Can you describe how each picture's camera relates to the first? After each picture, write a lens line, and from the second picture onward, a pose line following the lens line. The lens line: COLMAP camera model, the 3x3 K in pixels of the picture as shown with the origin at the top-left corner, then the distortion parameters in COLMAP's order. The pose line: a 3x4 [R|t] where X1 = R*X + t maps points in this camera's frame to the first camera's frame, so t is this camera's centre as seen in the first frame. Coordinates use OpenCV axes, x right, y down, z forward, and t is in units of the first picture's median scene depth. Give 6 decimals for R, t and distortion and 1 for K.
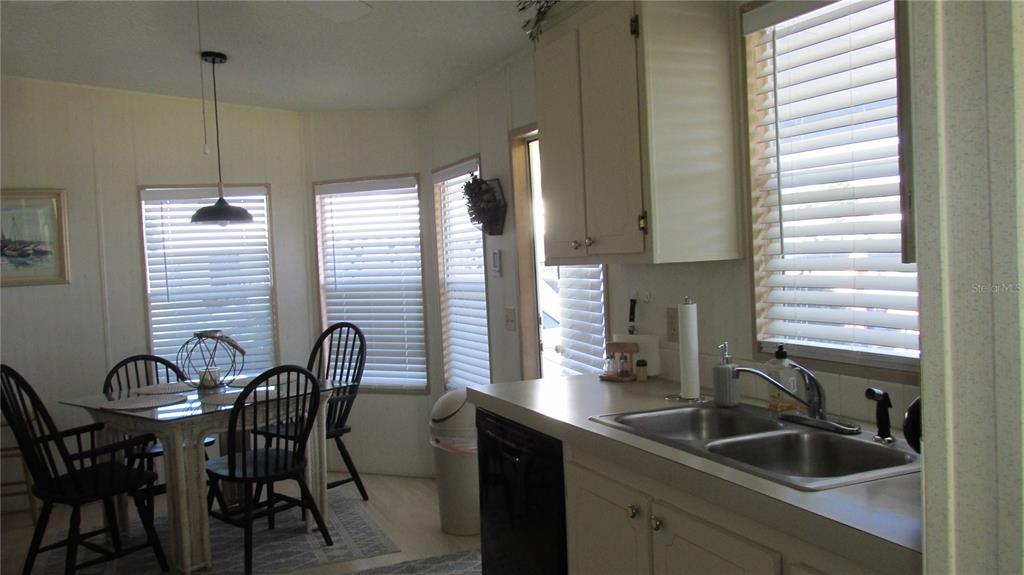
lens RADIAL K [[863.7, 0, 510.9], [0, 863.7, 286.2], [0, 0, 1]] dist [-0.018730, 0.007772]
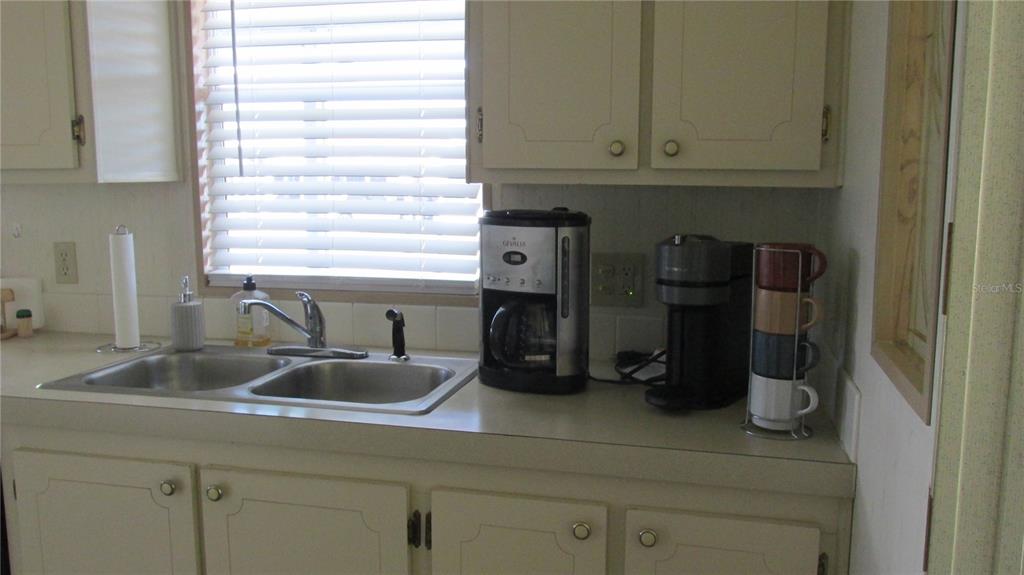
lens RADIAL K [[863.7, 0, 512.5], [0, 863.7, 291.6], [0, 0, 1]] dist [-0.018730, 0.007772]
pose [[0.605671, -0.069337, 0.792689, -0.617563], [0.008726, 0.996715, 0.080517, 0.033197], [-0.795667, -0.041850, 0.604286, 0.557327]]
